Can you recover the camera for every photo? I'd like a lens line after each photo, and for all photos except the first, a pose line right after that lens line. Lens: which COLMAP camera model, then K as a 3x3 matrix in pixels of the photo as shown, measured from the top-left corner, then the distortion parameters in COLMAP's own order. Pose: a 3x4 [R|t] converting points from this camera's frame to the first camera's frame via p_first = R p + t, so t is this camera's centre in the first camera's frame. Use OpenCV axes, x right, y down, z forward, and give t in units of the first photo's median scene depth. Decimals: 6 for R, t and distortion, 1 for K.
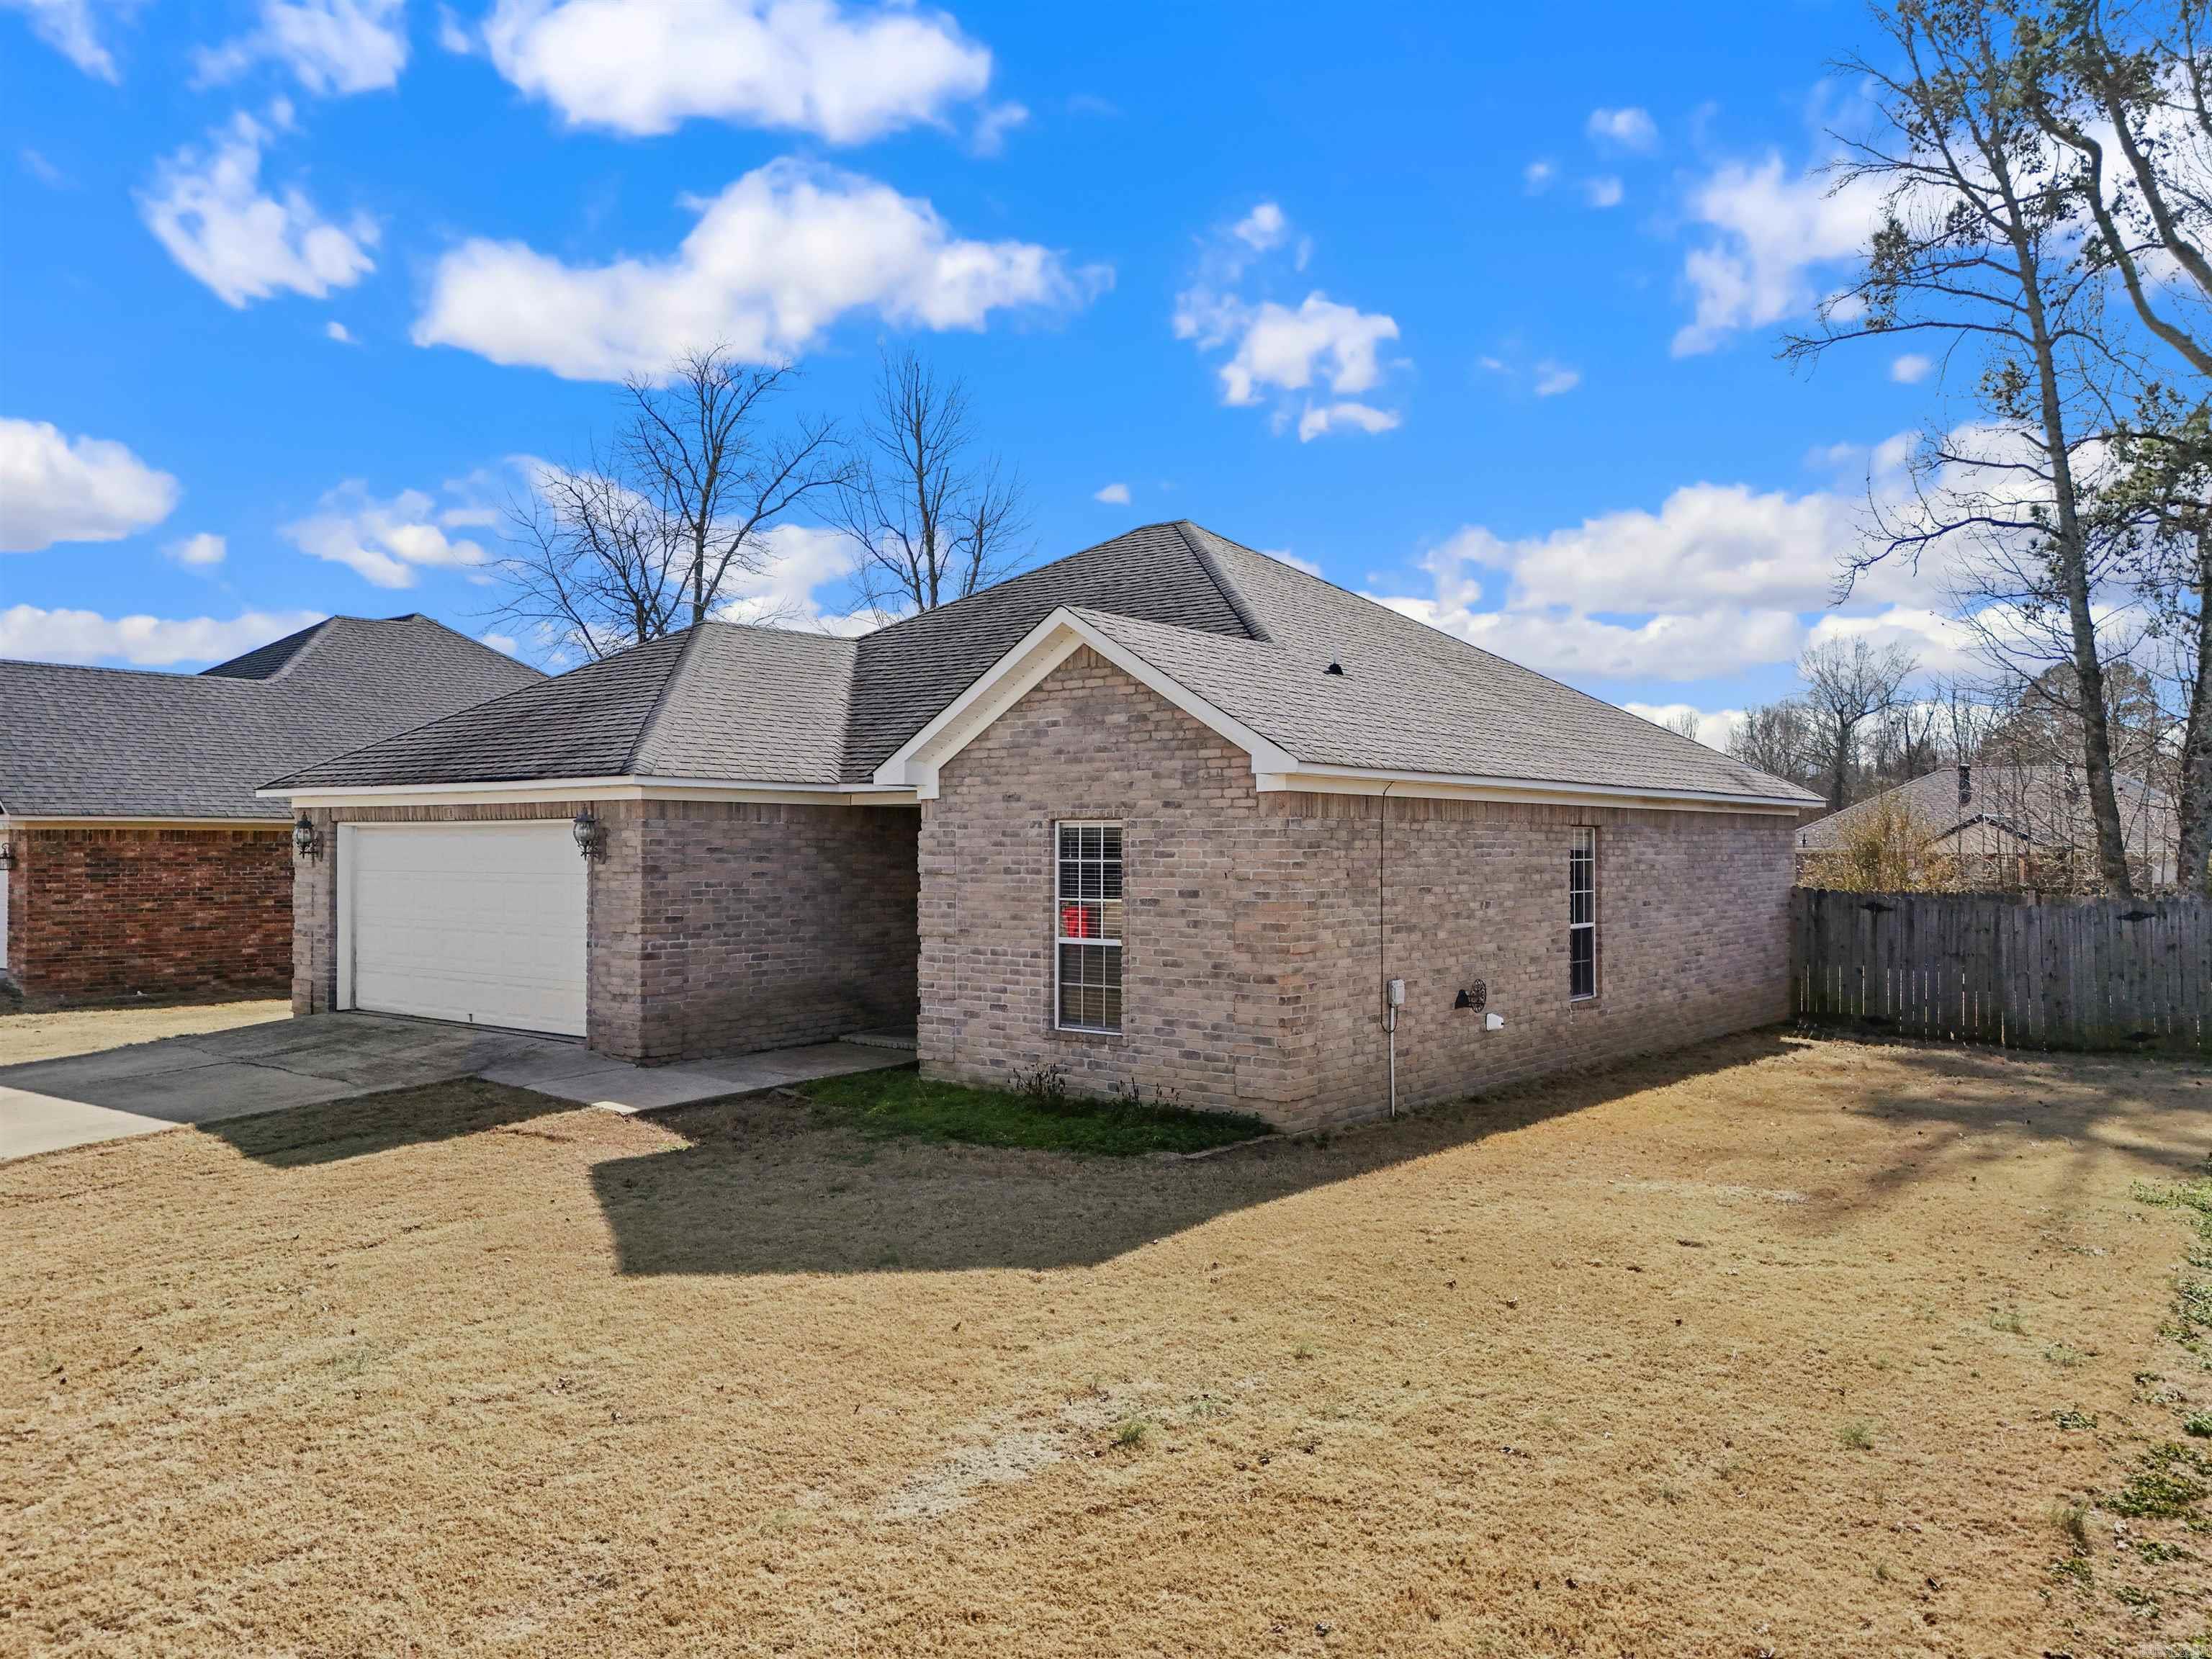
lens RADIAL K [[1570.4, 0, 1101.8], [0, 1570.4, 722.6], [0, 0, 1]] dist [0.053743, -0.001917]
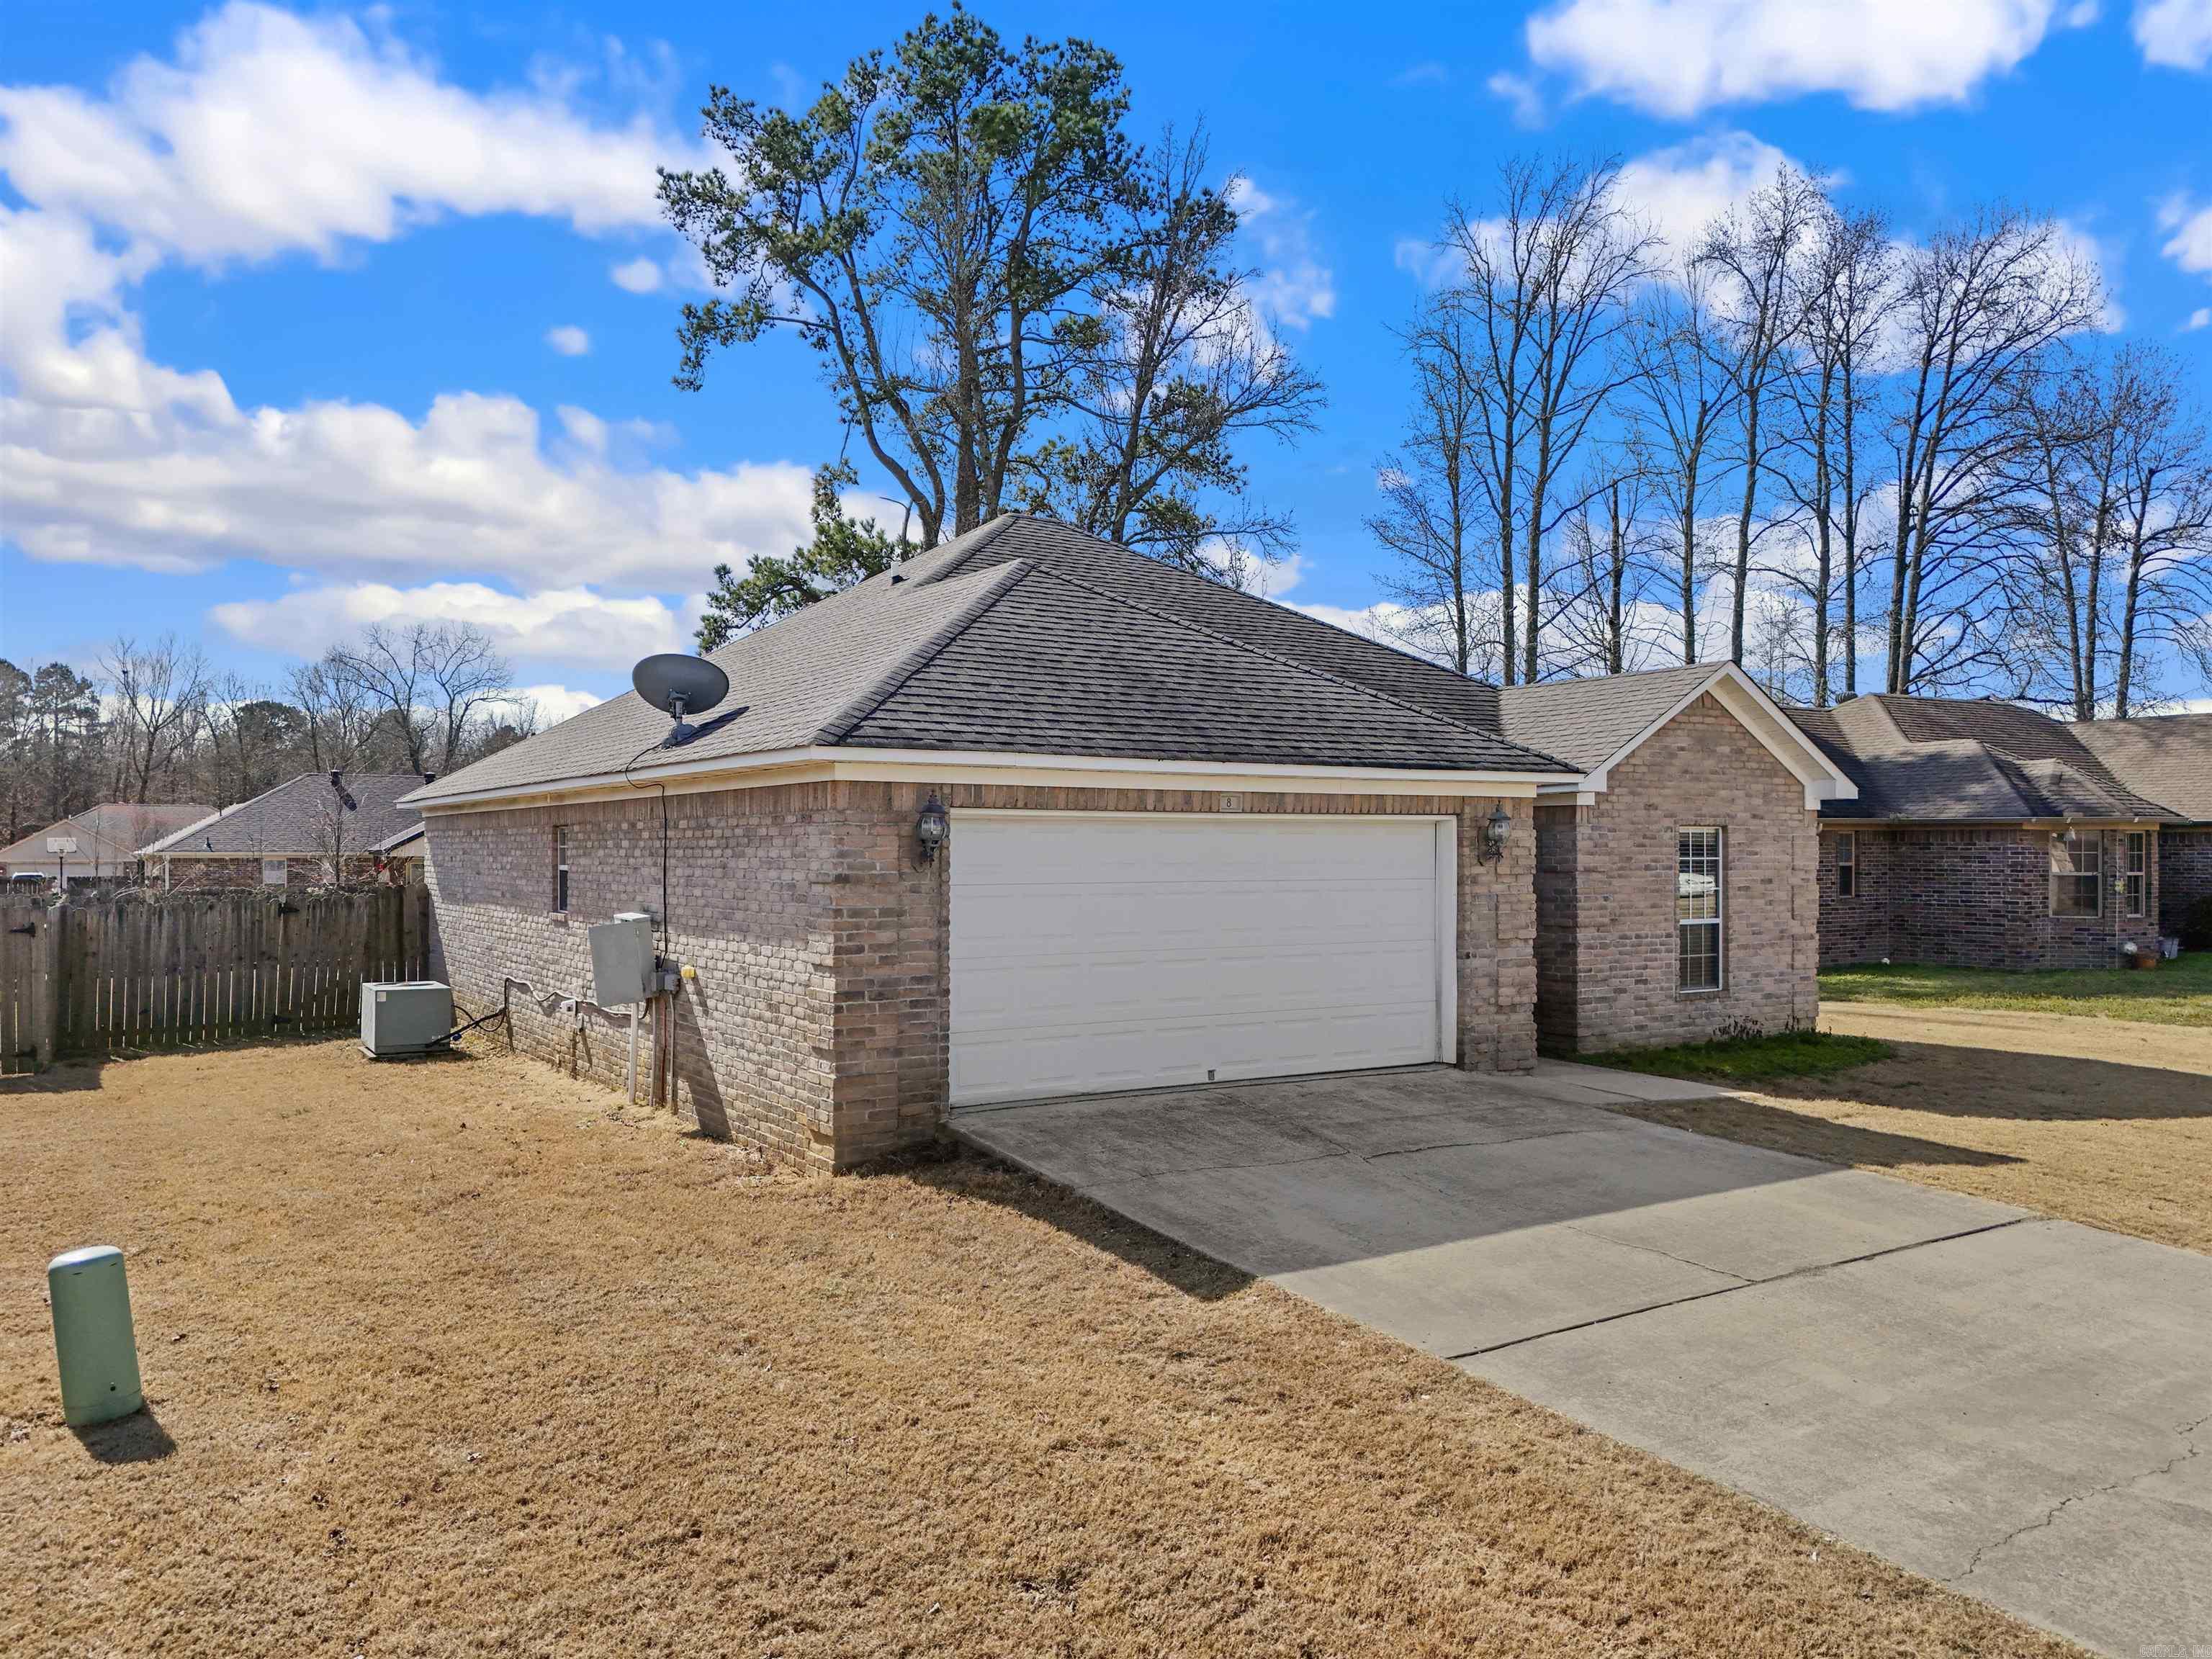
lens RADIAL K [[1639.9, 0, 1096.0], [0, 1639.9, 774.2], [0, 0, 1]] dist [0.062211, -0.049709]
pose [[0.352637, 0.043132, 0.934766, -1.419767], [-0.067534, 0.997505, -0.020551, 0.078980], [-0.933320, -0.055881, 0.354670, 0.969607]]
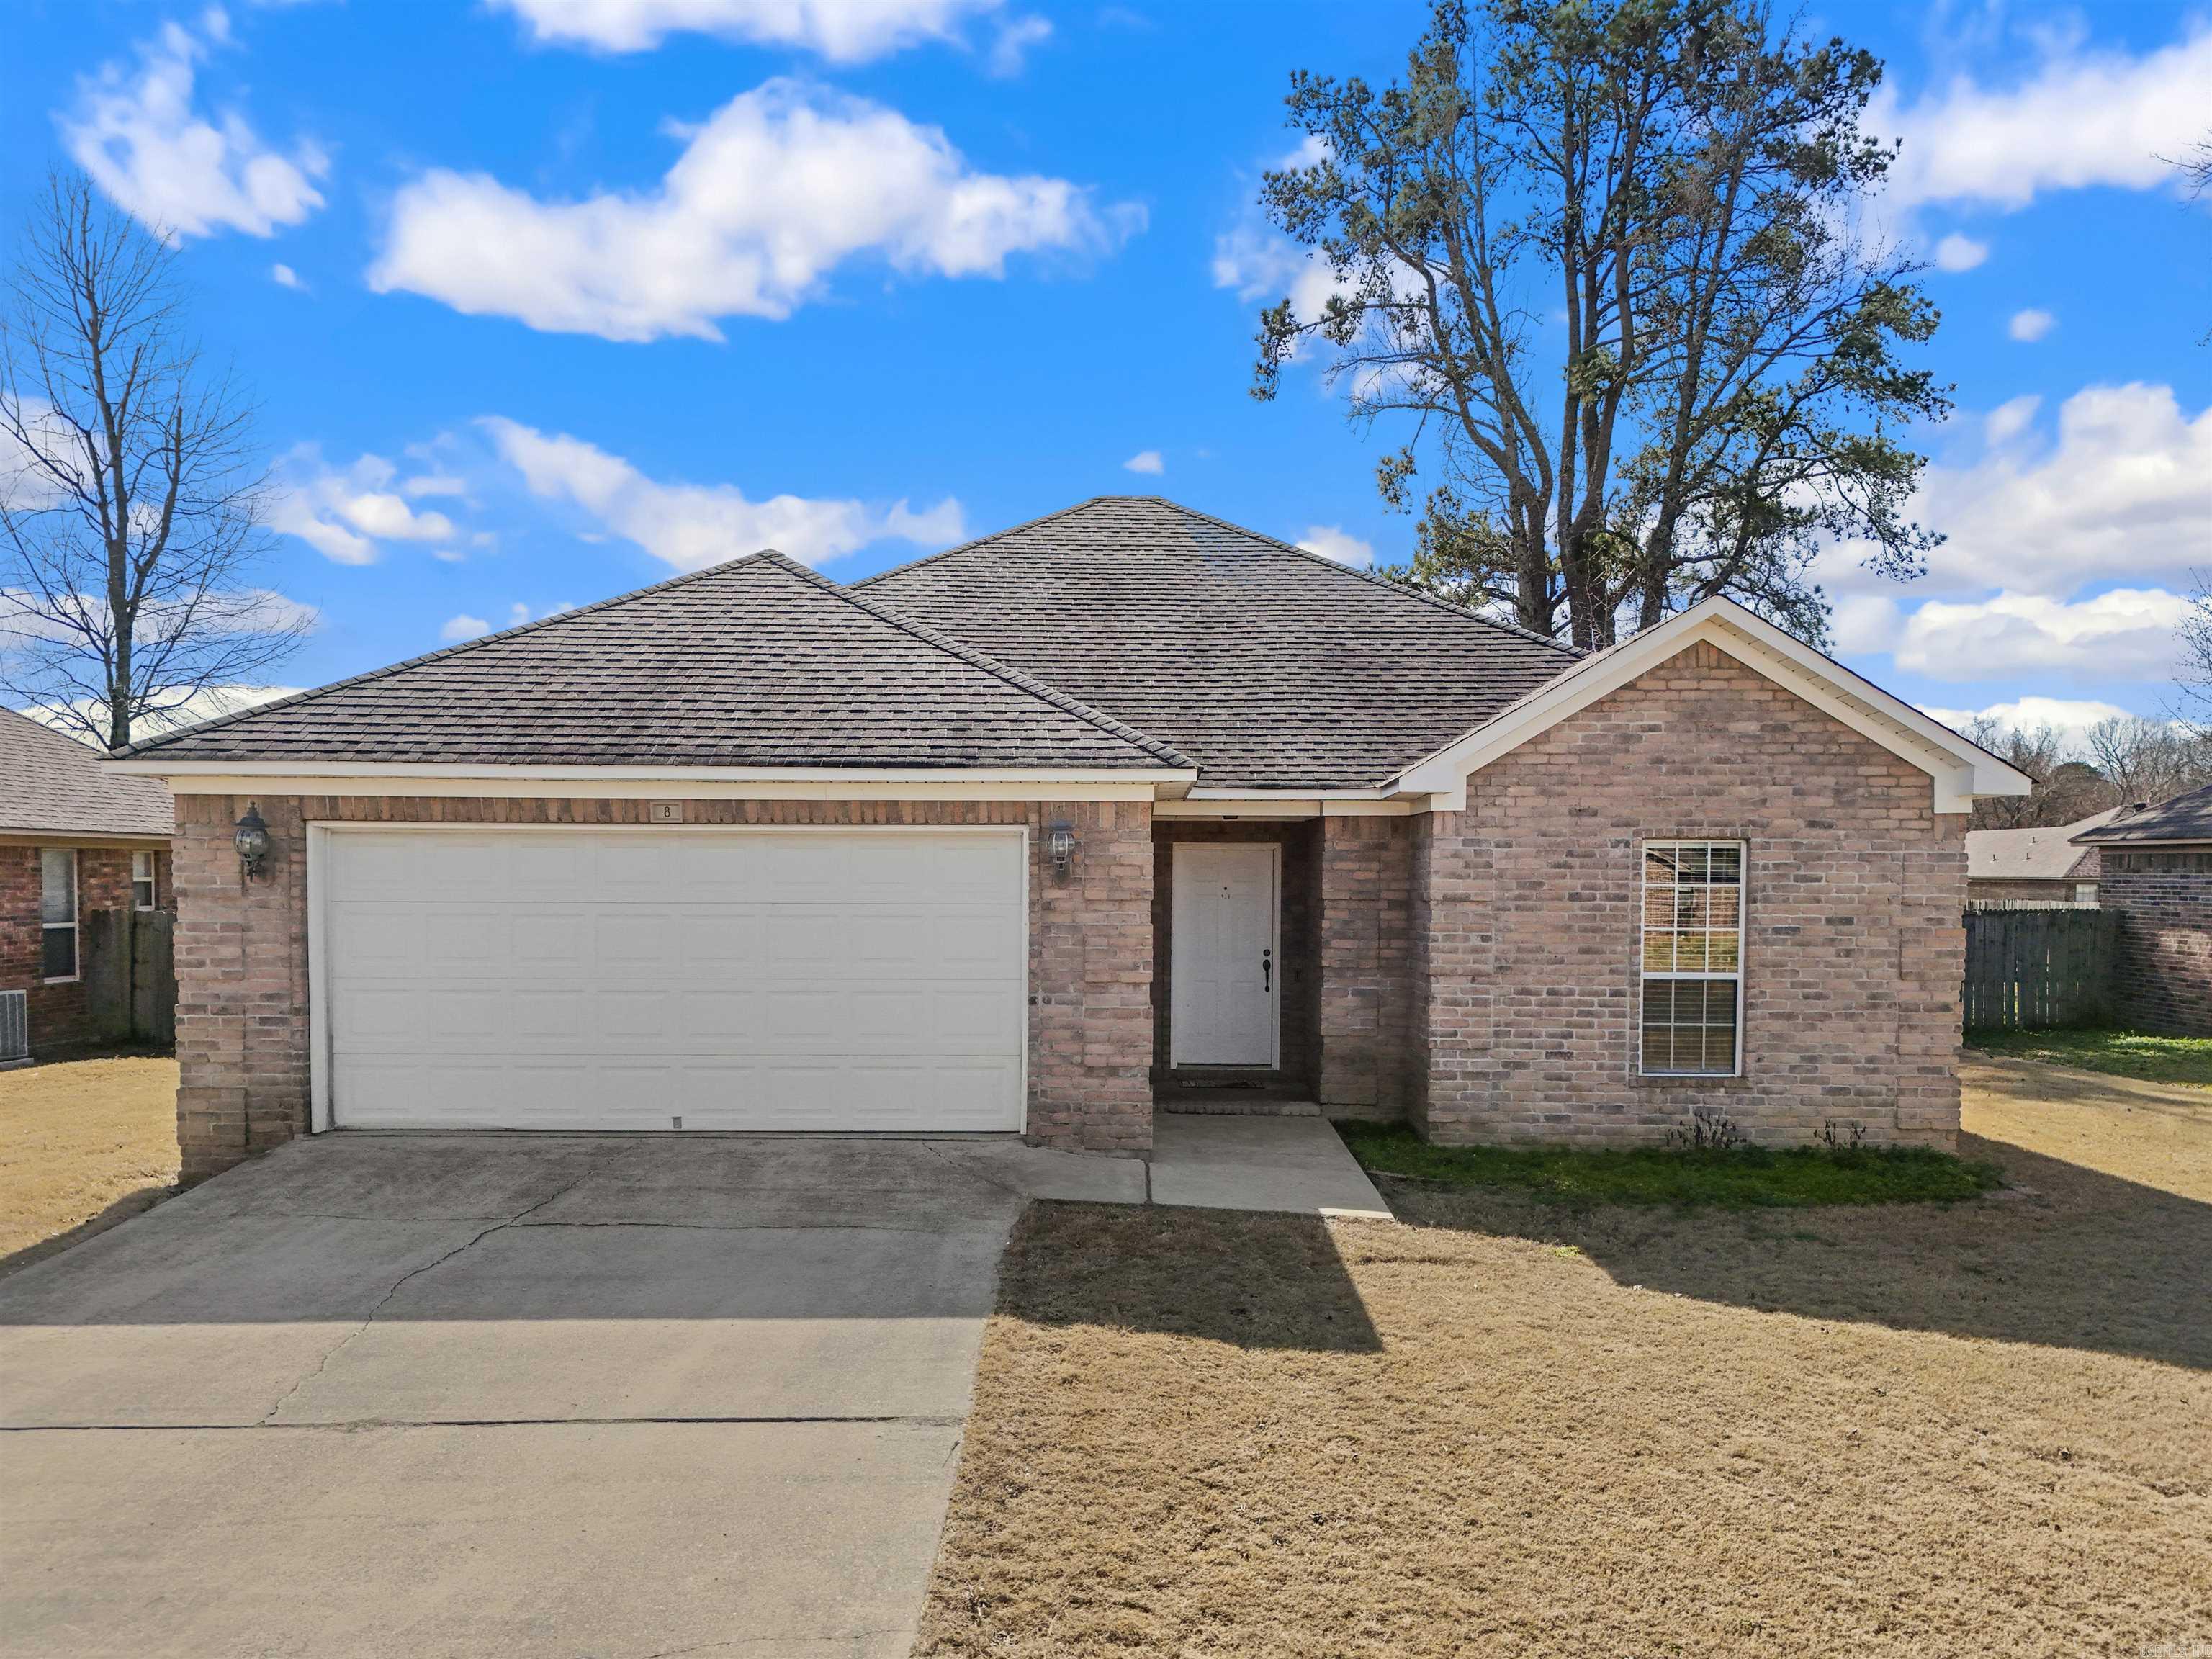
lens RADIAL K [[1661.1, 0, 1106.5], [0, 1661.1, 867.3], [0, 0, 1]] dist [0.153828, -0.263554]
pose [[0.805332, 0.007086, 0.592781, -0.827734], [-0.049633, 0.997224, 0.055509, 0.040546], [-0.590742, -0.074125, 0.803448, 0.423374]]
